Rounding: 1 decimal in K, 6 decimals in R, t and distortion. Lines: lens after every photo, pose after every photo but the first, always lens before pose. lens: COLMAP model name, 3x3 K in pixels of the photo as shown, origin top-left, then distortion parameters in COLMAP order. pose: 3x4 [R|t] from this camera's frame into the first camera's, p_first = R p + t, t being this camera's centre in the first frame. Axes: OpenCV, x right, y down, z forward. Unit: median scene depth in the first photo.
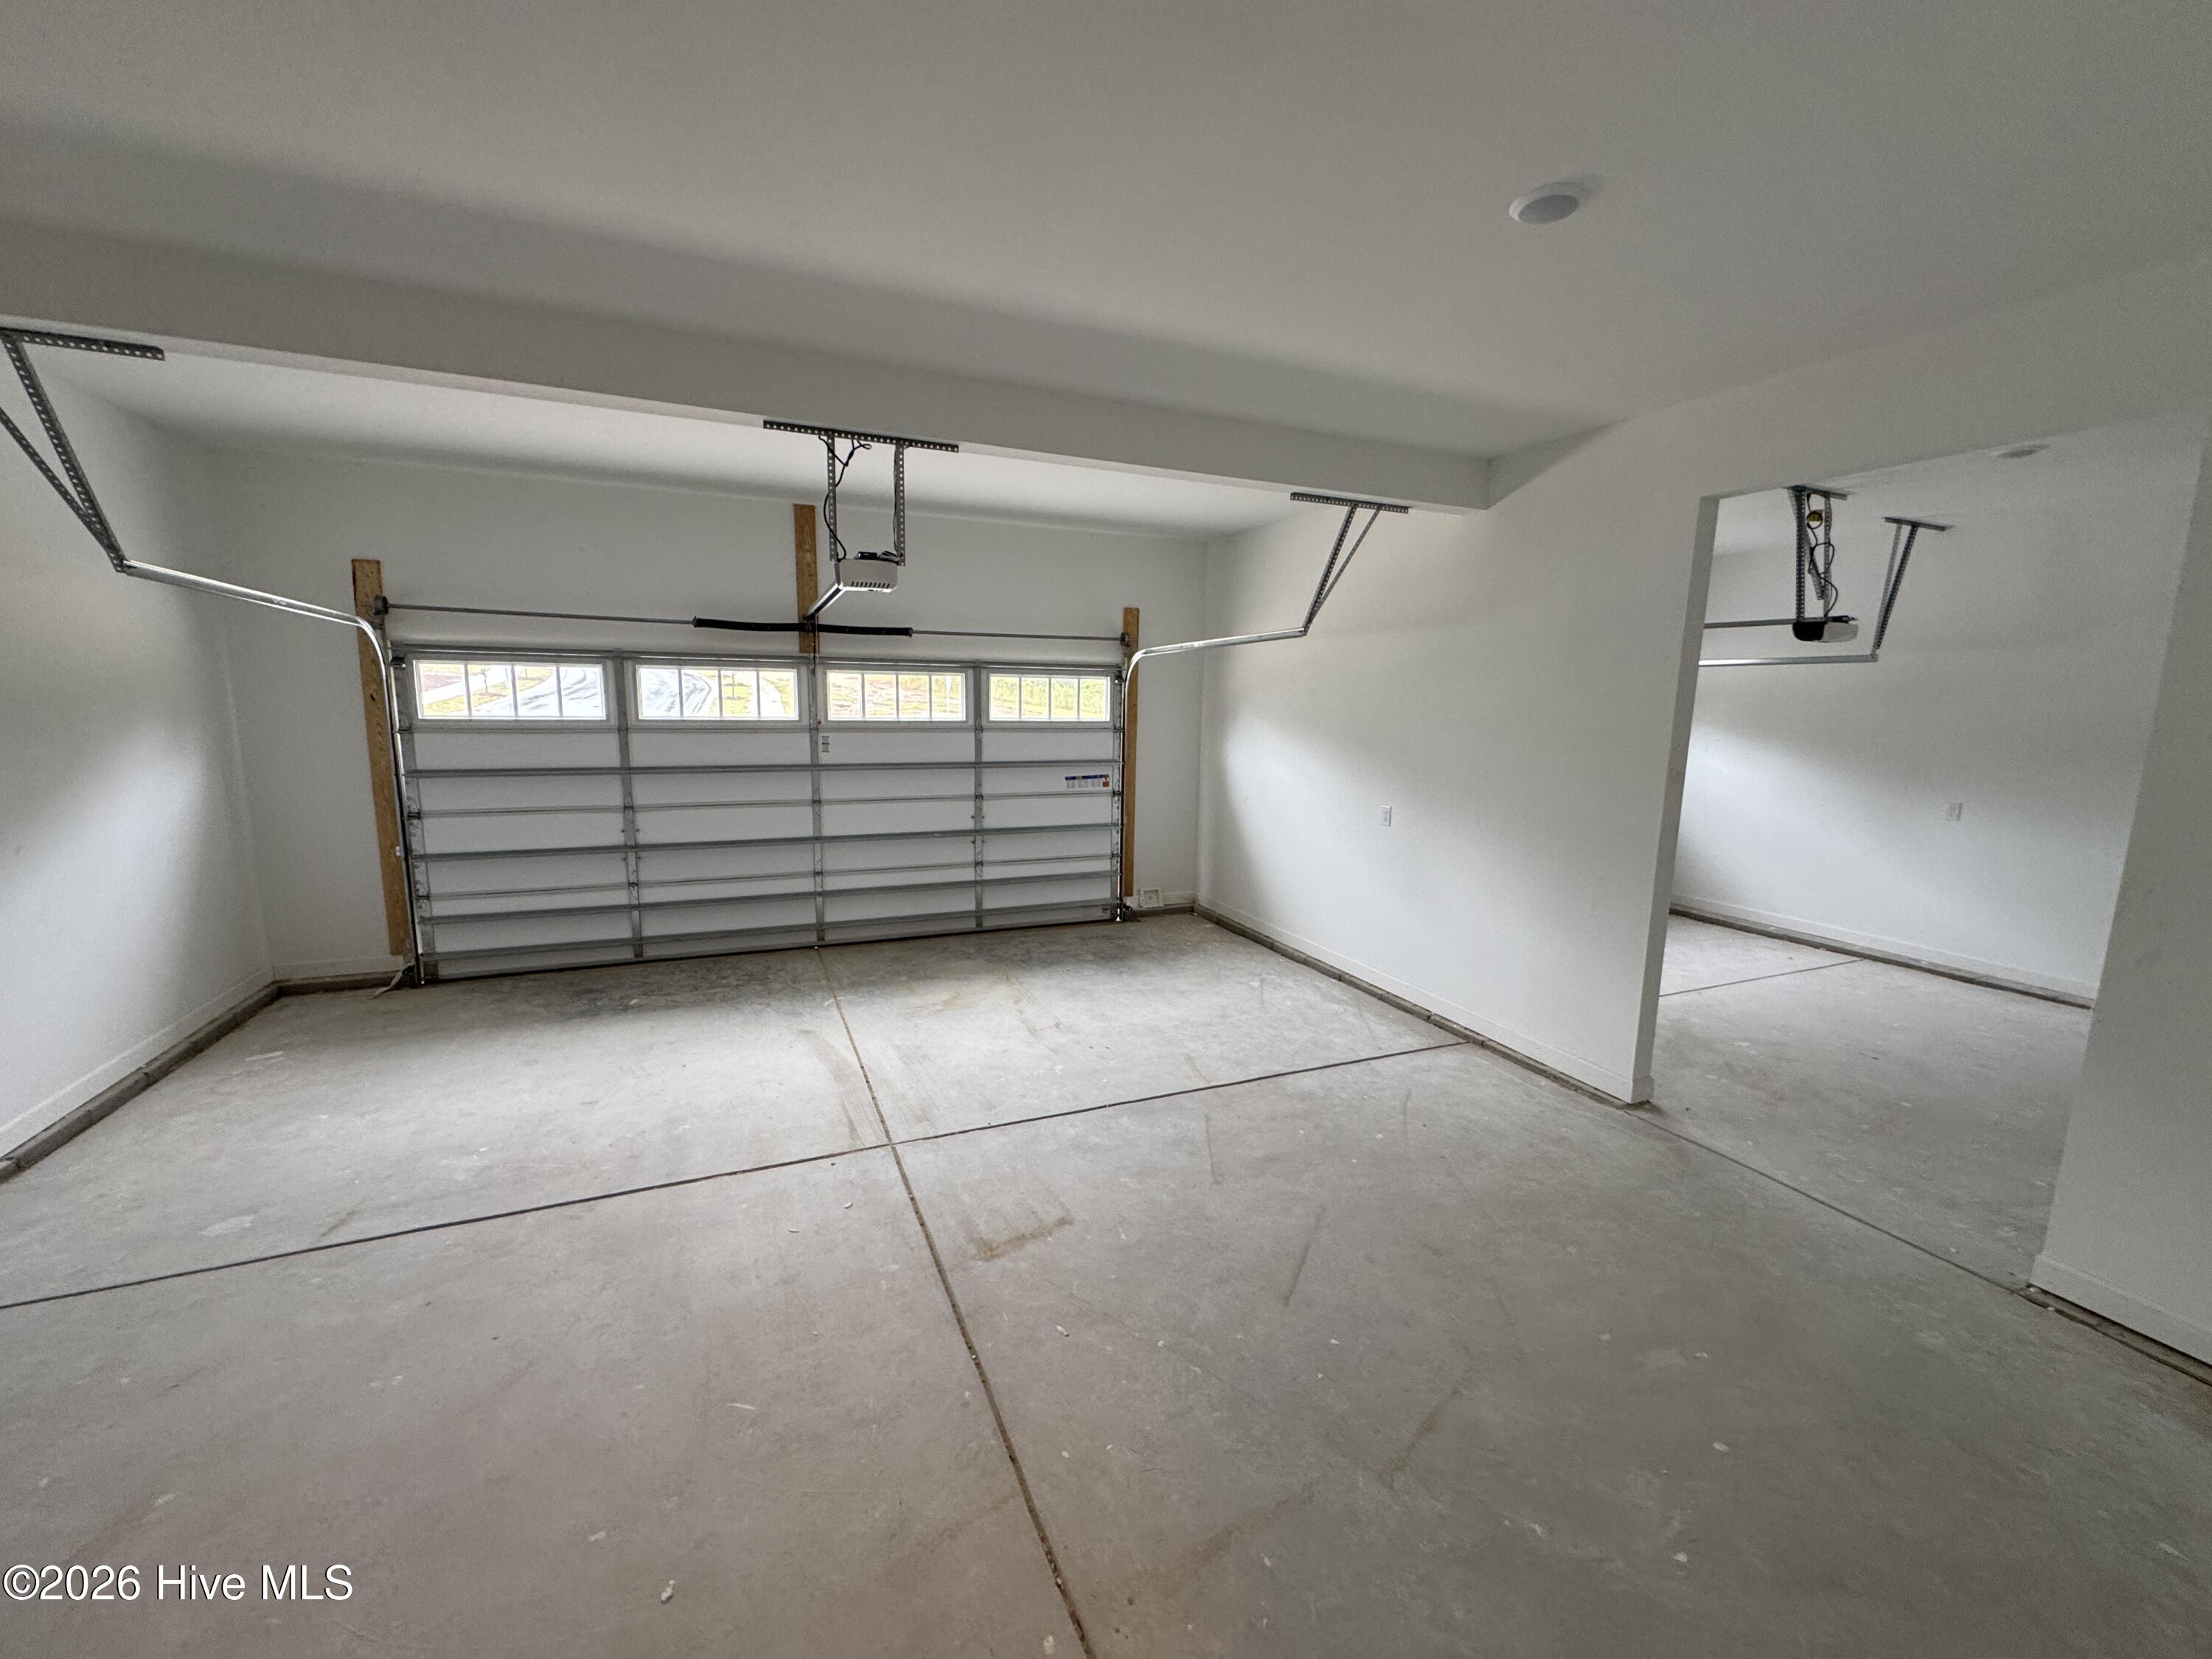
lens RADIAL K [[882.3, 0, 1107.5], [0, 882.3, 836.1], [0, 0, 1]] dist [-0.002447, -0.000115]
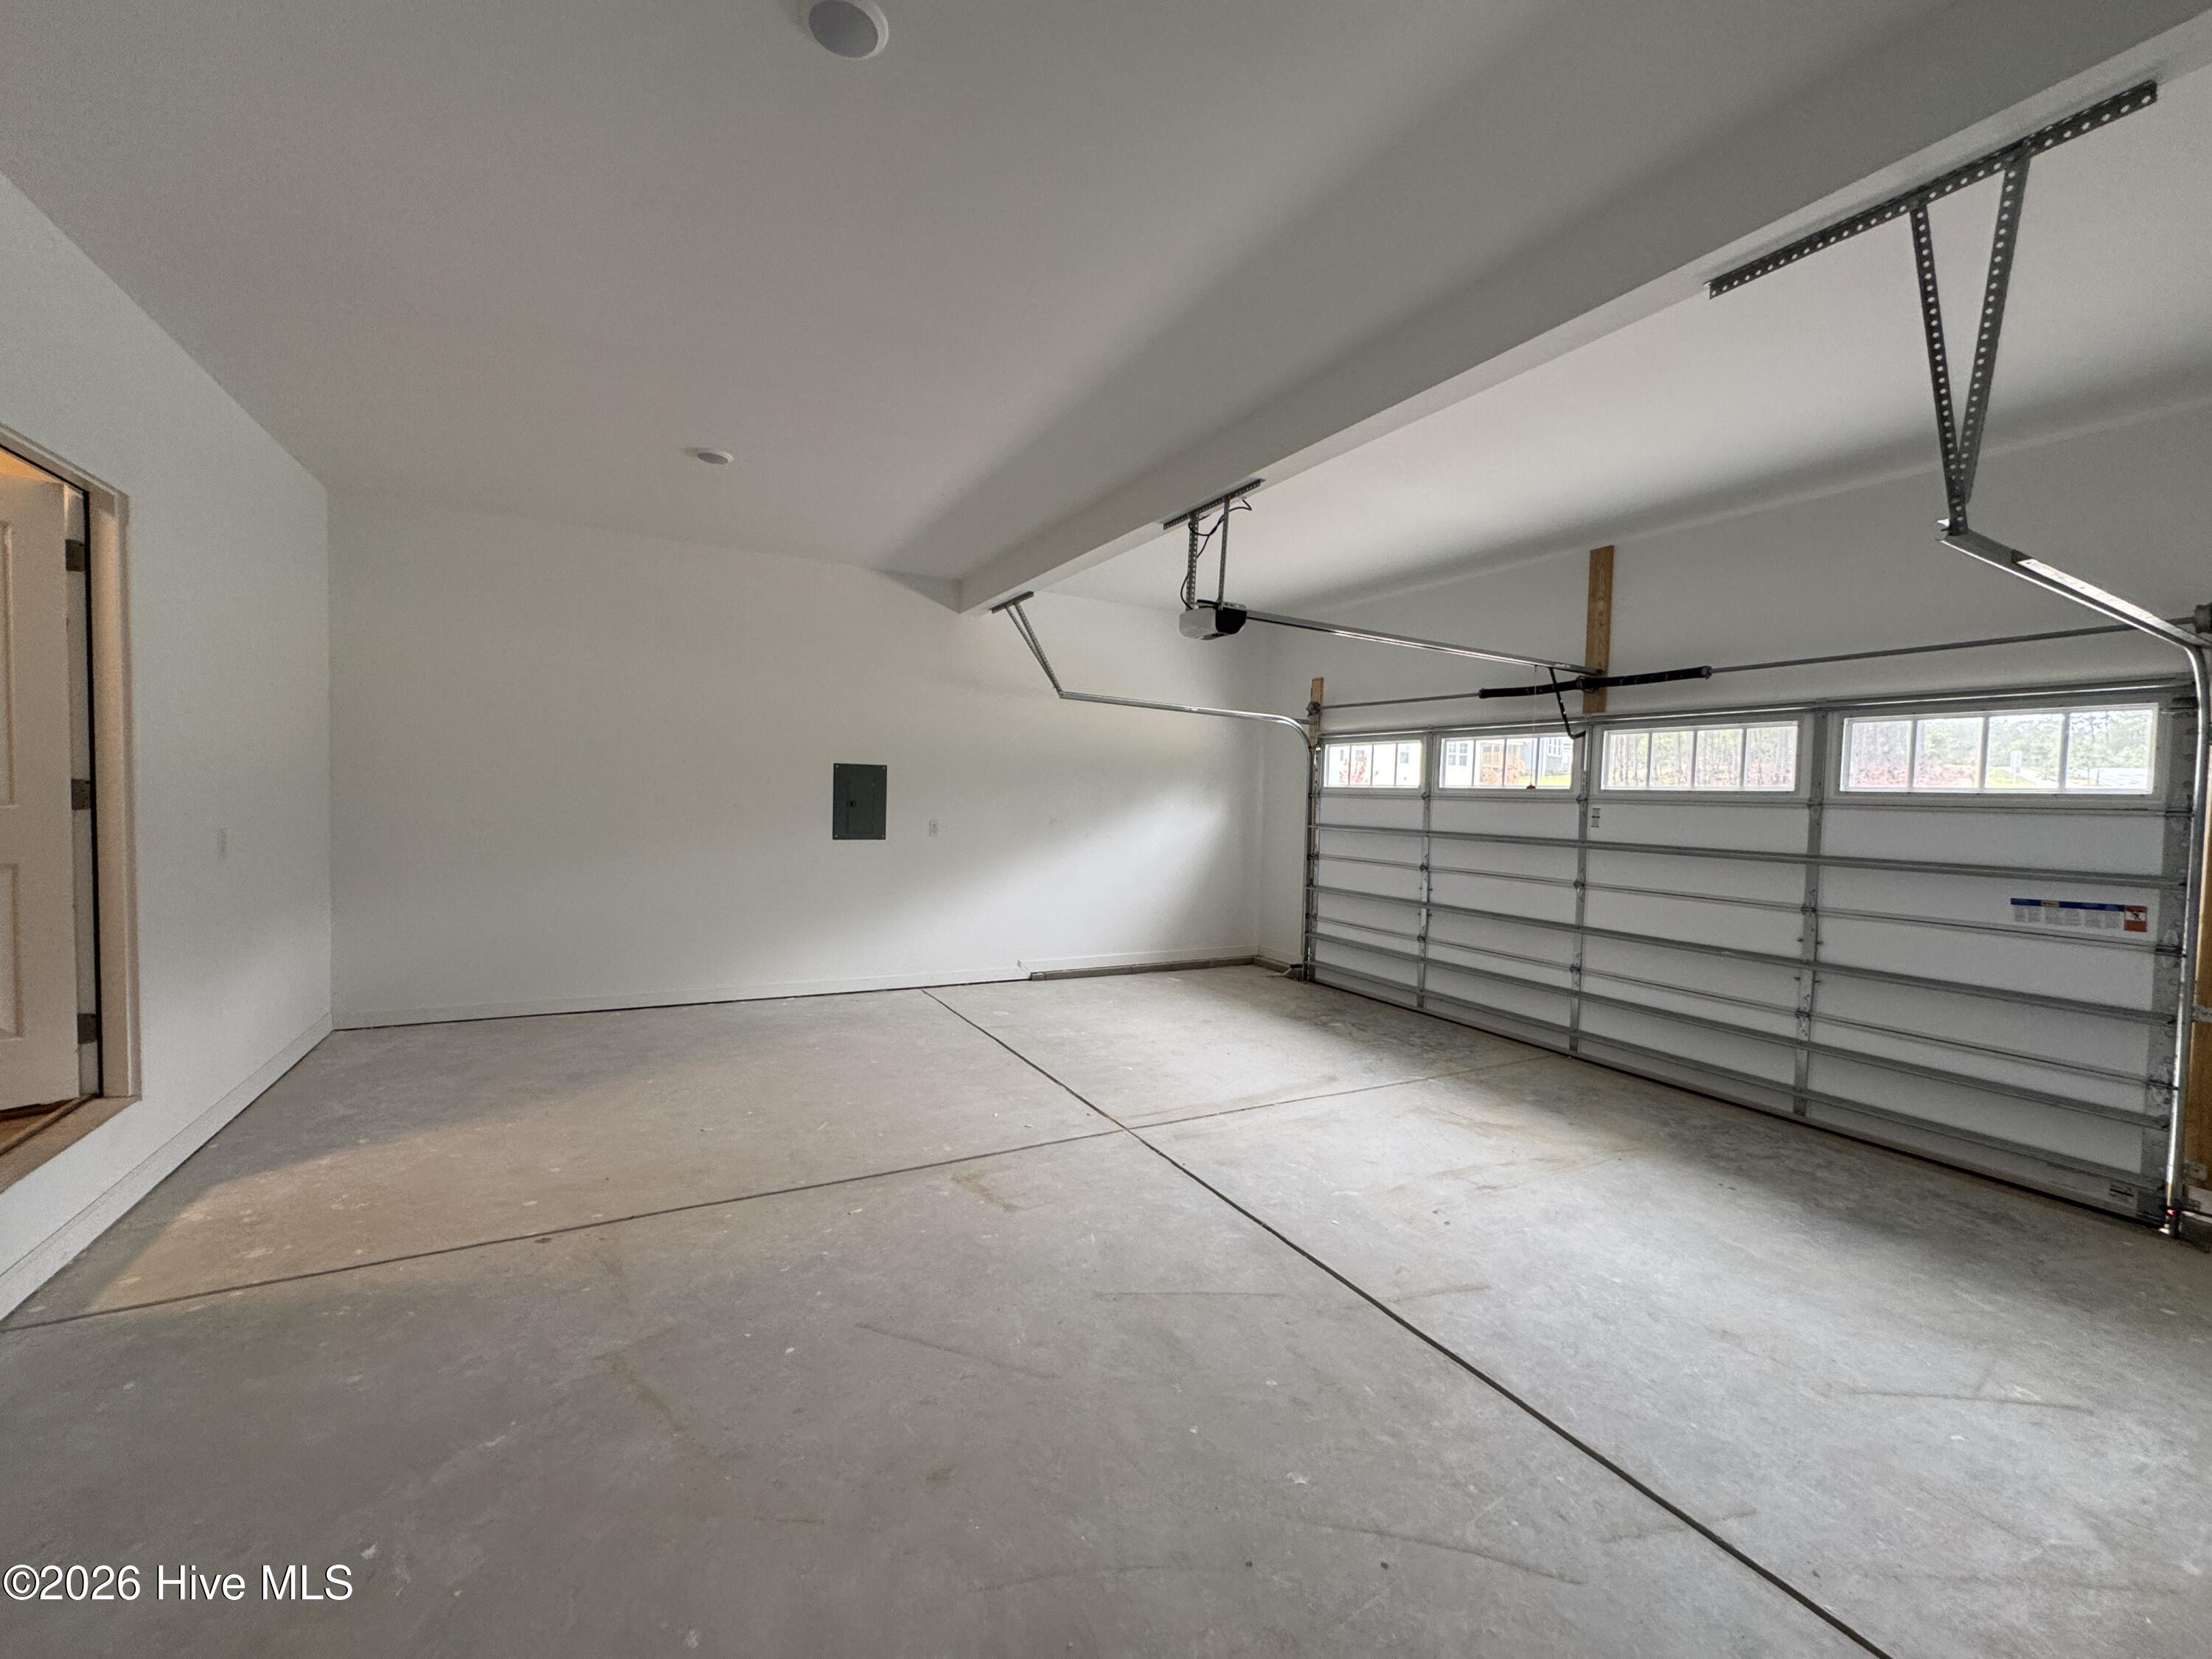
lens RADIAL K [[882.3, 0, 1100.5], [0, 882.3, 840.1], [0, 0, 1]] dist [-0.002447, -0.000115]
pose [[0.092759, 0.037698, -0.994975, 0.508739], [-0.185290, 0.982481, 0.019950, -0.012563], [0.978296, 0.182509, 0.098119, 0.485328]]
